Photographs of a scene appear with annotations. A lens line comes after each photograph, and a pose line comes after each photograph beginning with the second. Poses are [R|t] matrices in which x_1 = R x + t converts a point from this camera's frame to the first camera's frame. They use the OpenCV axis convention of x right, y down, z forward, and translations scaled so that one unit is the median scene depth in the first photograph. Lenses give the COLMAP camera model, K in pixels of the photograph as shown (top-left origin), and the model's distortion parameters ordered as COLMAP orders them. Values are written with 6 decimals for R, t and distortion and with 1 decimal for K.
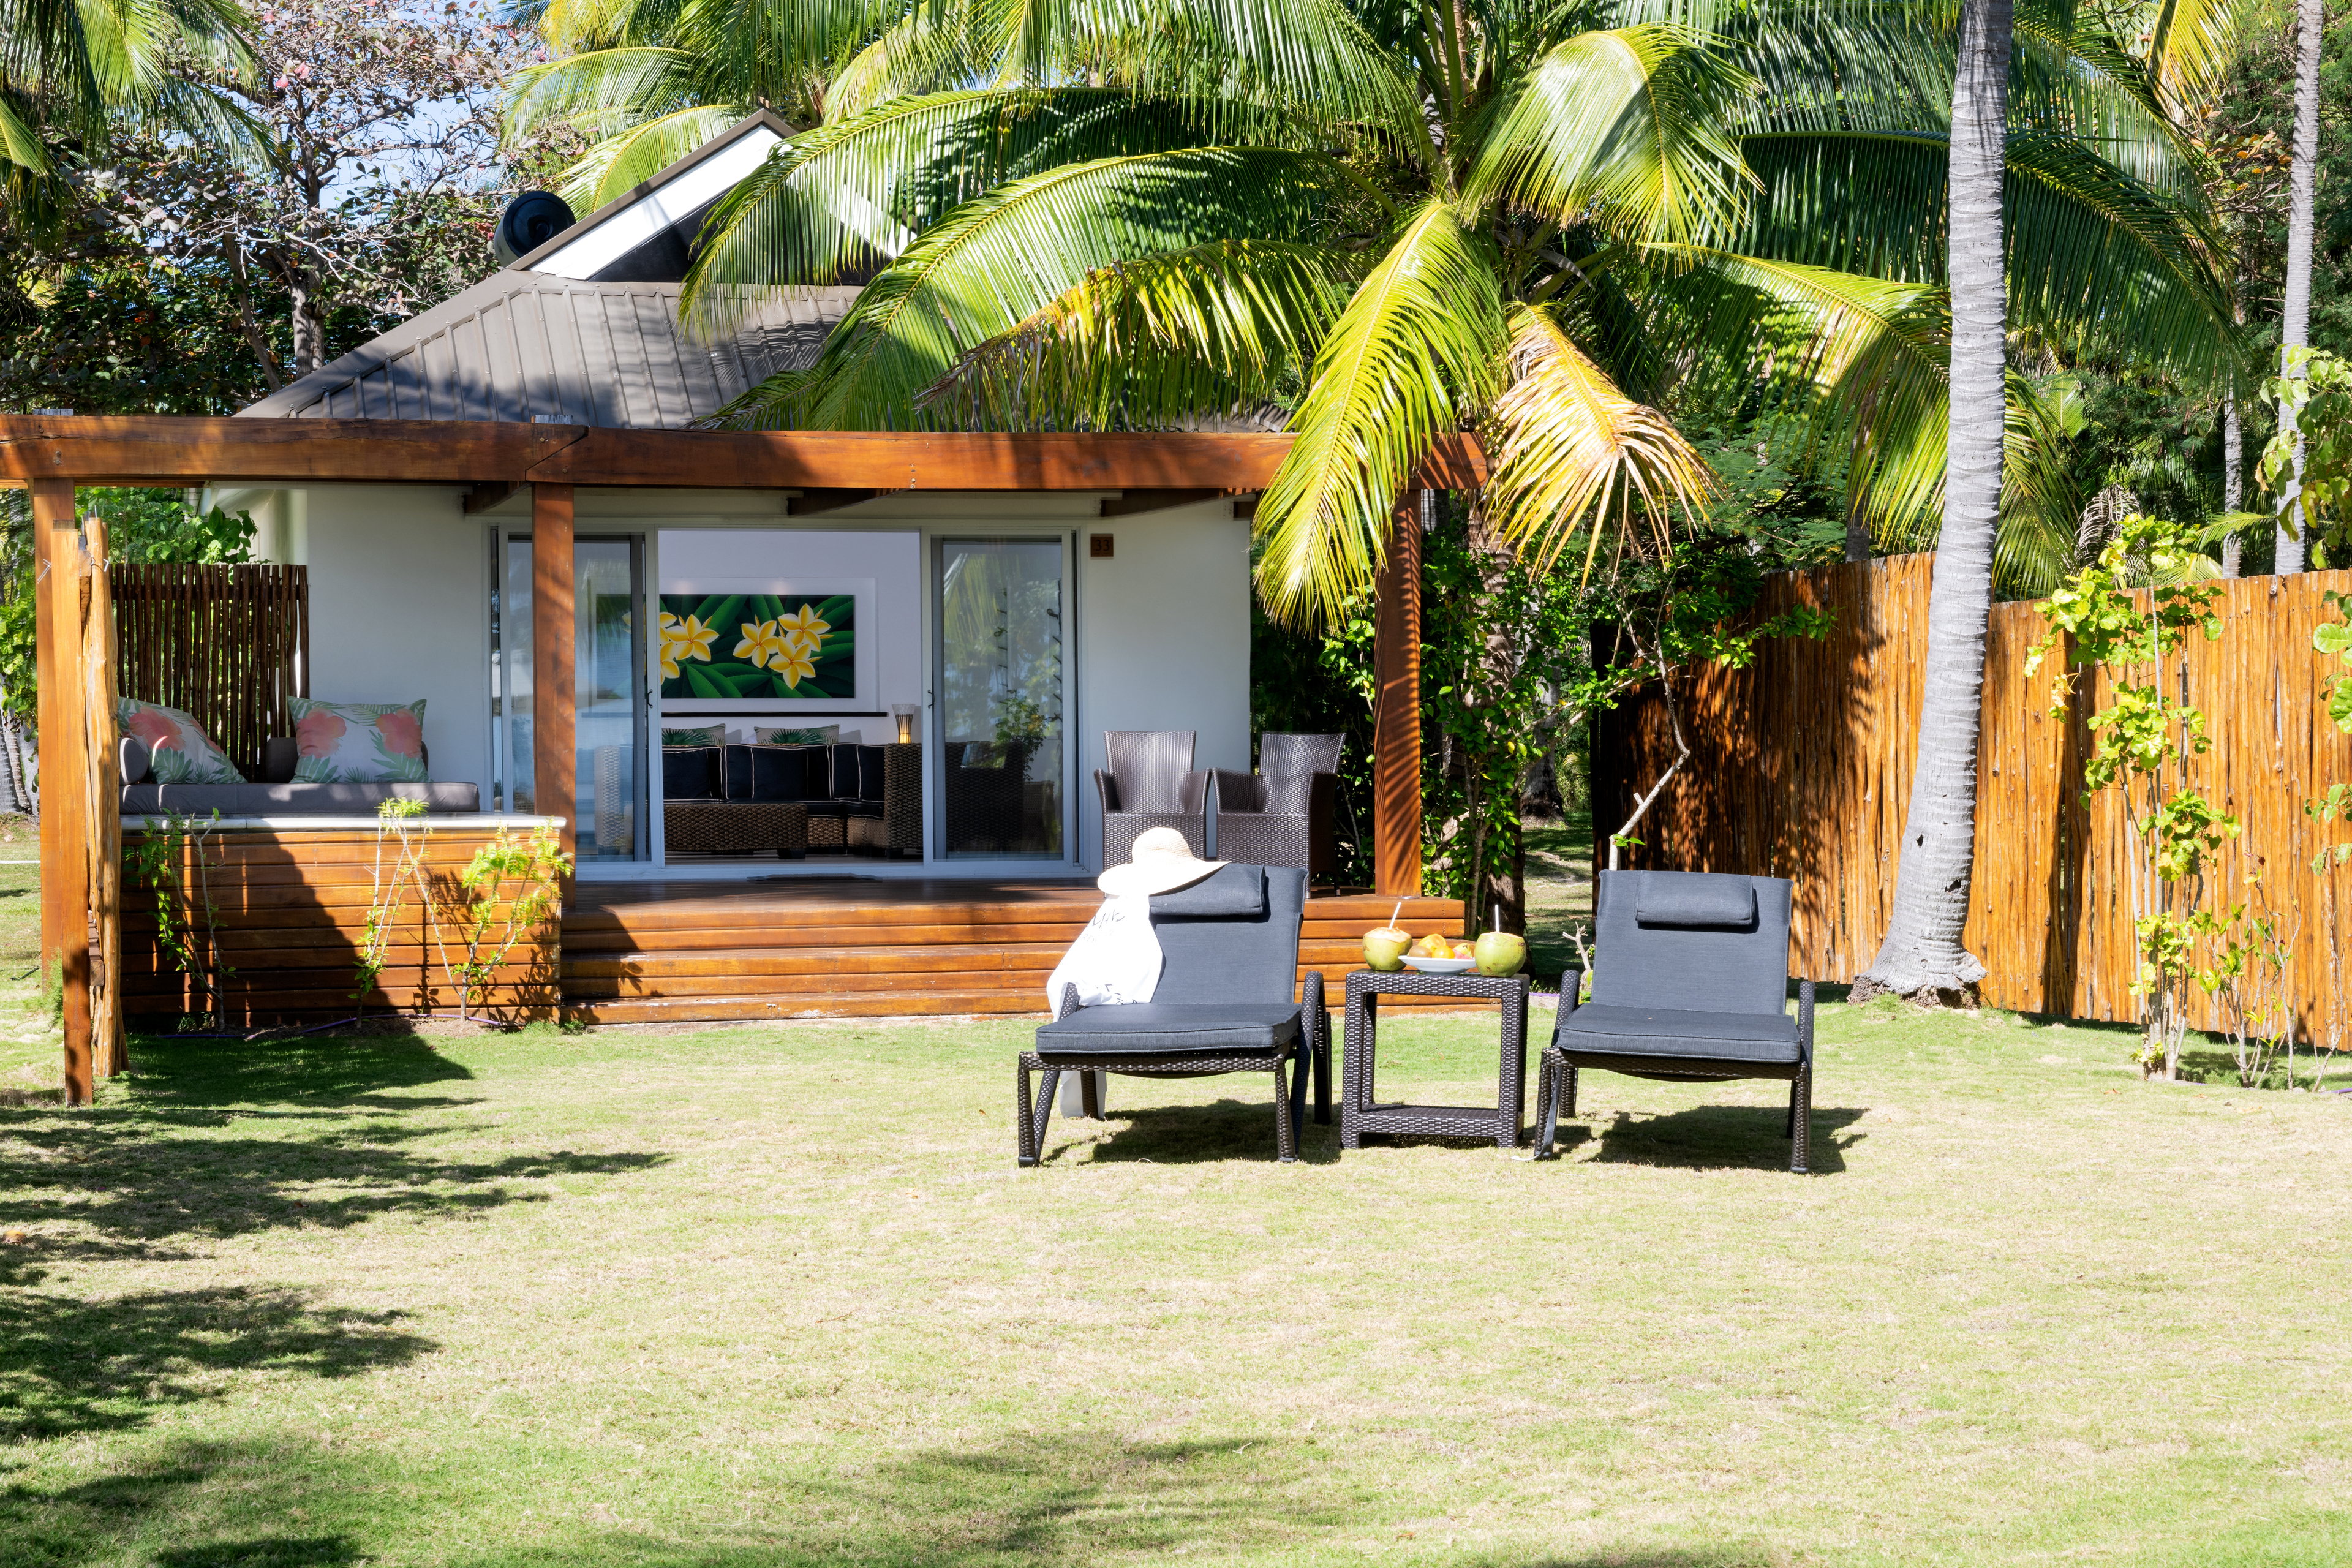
lens RADIAL K [[4060.3, 0, 1171.6], [0, 4060.3, 788.4], [0, 0, 1]] dist [-0.025114, 0.000000]
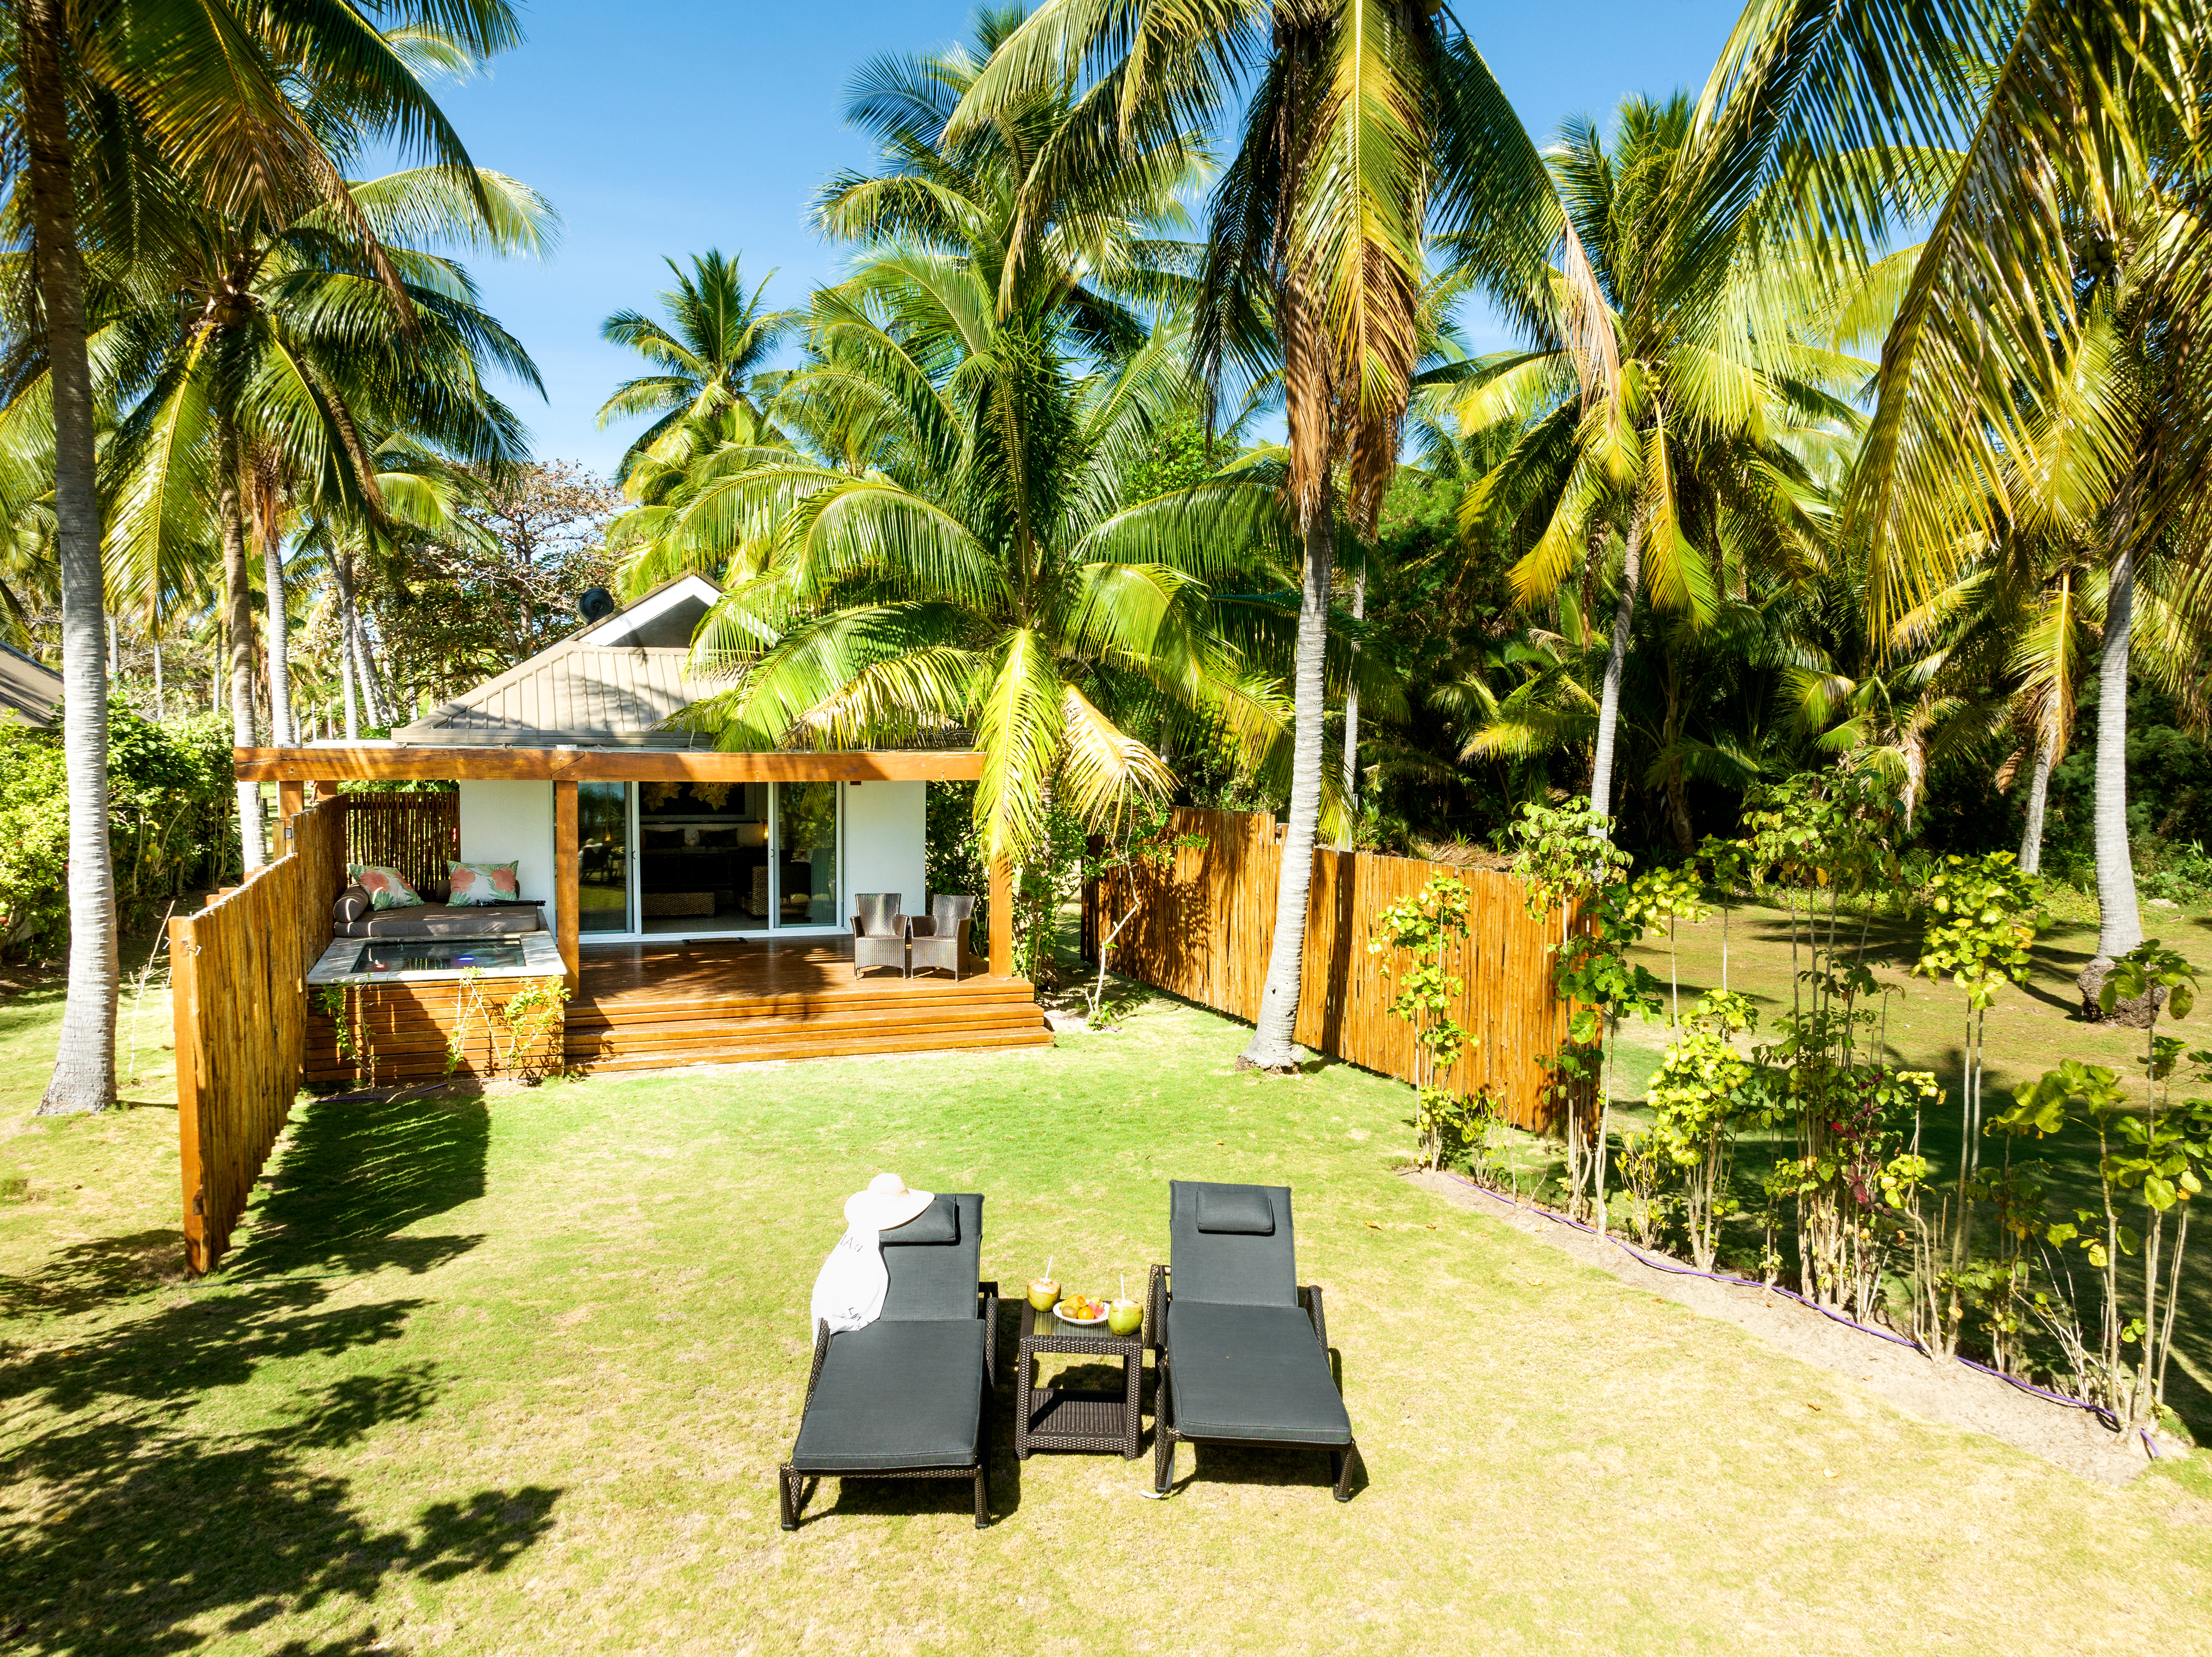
lens RADIAL K [[1524.4, 0, 1119.5], [0, 1524.4, 829.8], [0, 0, 1]] dist [-0.084134, -0.001438]
pose [[0.988303, 0.008680, 0.152253, -0.002411], [-0.014269, 0.999262, 0.035652, -0.084704], [-0.151831, -0.037407, 0.987698, 0.267687]]
